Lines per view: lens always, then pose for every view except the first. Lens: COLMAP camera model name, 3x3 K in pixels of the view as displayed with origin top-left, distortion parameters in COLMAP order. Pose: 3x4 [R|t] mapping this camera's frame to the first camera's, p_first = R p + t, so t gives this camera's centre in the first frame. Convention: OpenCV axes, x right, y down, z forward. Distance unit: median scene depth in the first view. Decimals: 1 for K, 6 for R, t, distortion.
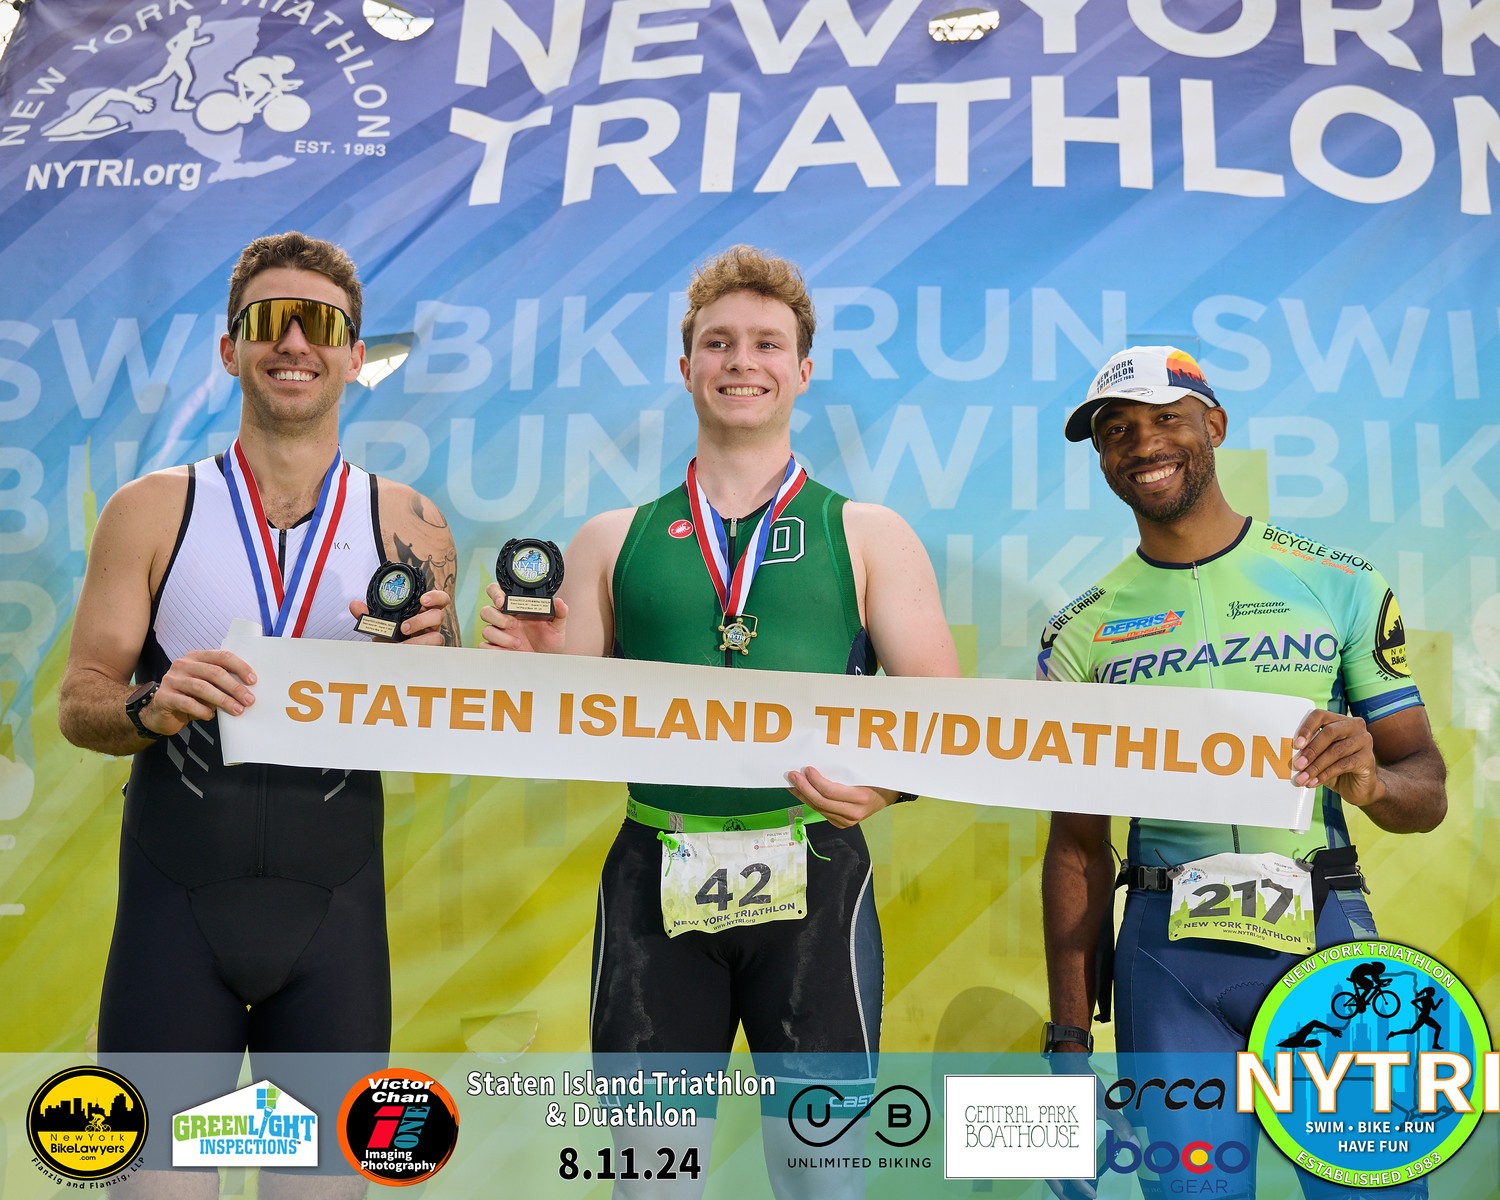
lens RADIAL K [[2256.9, 0, 790.8], [0, 2256.9, 653.9], [0, 0, 1]] dist [0.013593, -0.022905]
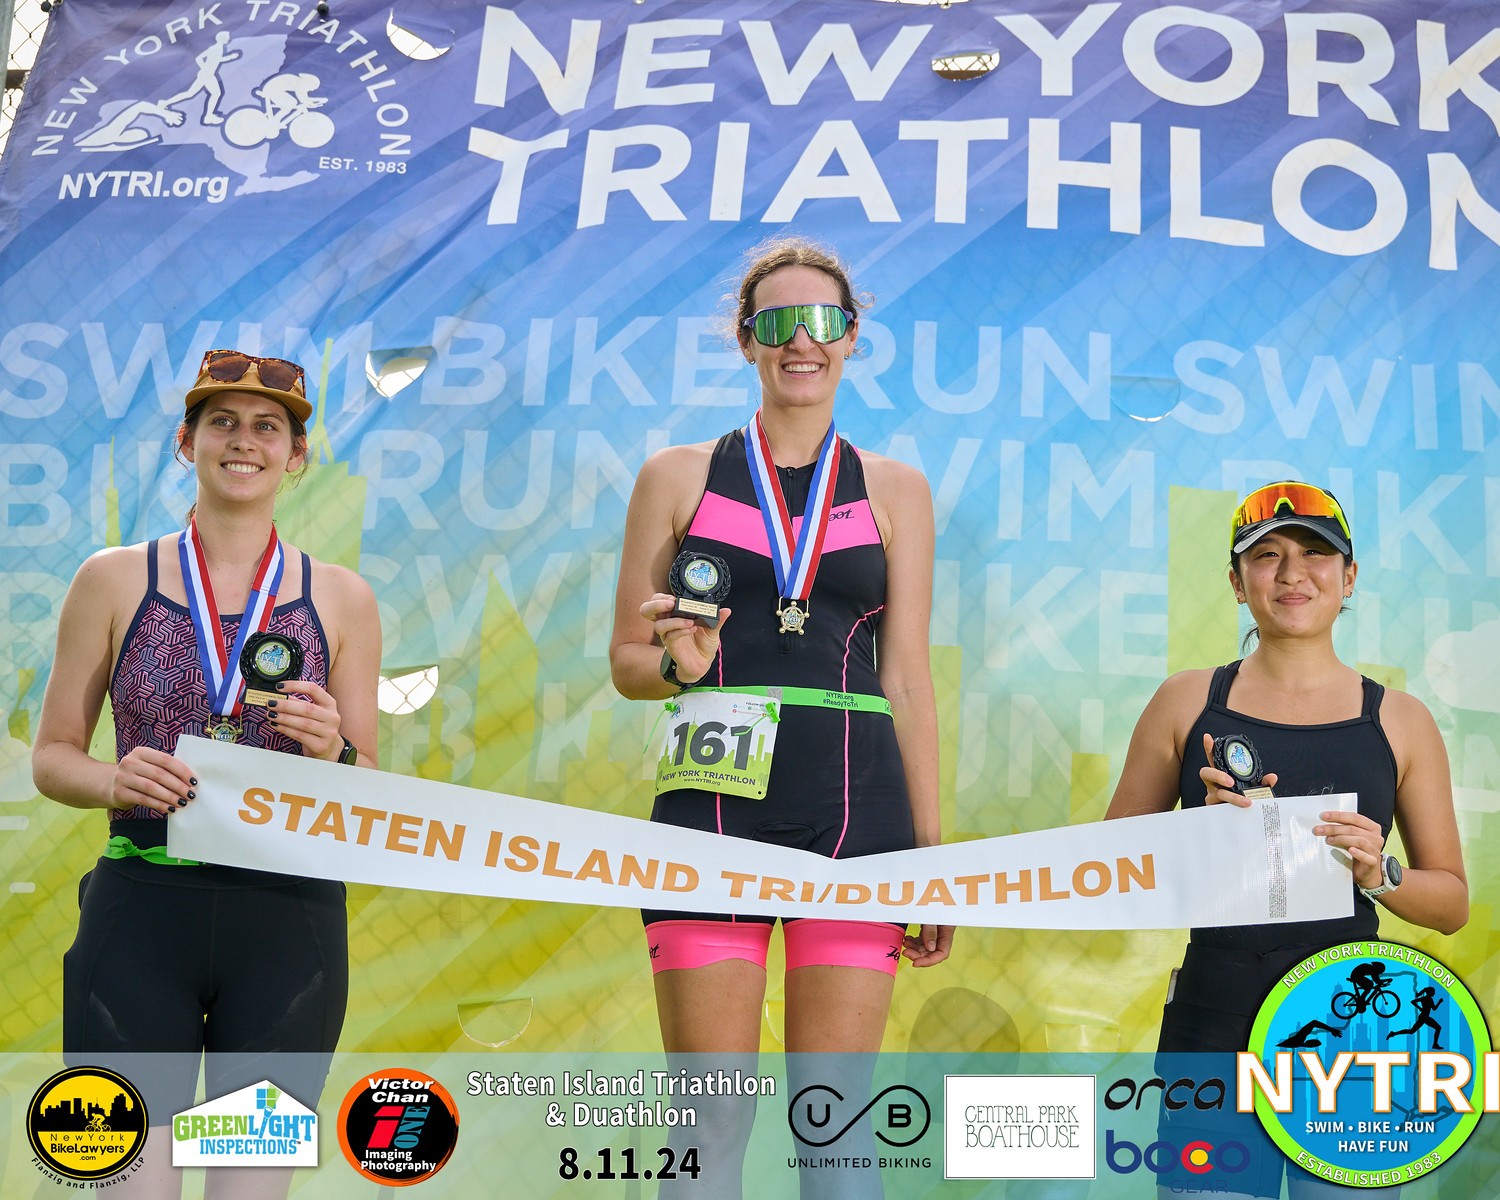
lens RADIAL K [[2447.0, 0, 837.7], [0, 2447.0, 600.8], [0, 0, 1]] dist [-0.037245, 0.041338]
pose [[0.999270, 0.026605, 0.027406, -0.007029], [-0.026382, 0.999616, -0.008467, -0.020651], [-0.027620, 0.007737, 0.999589, -0.126842]]
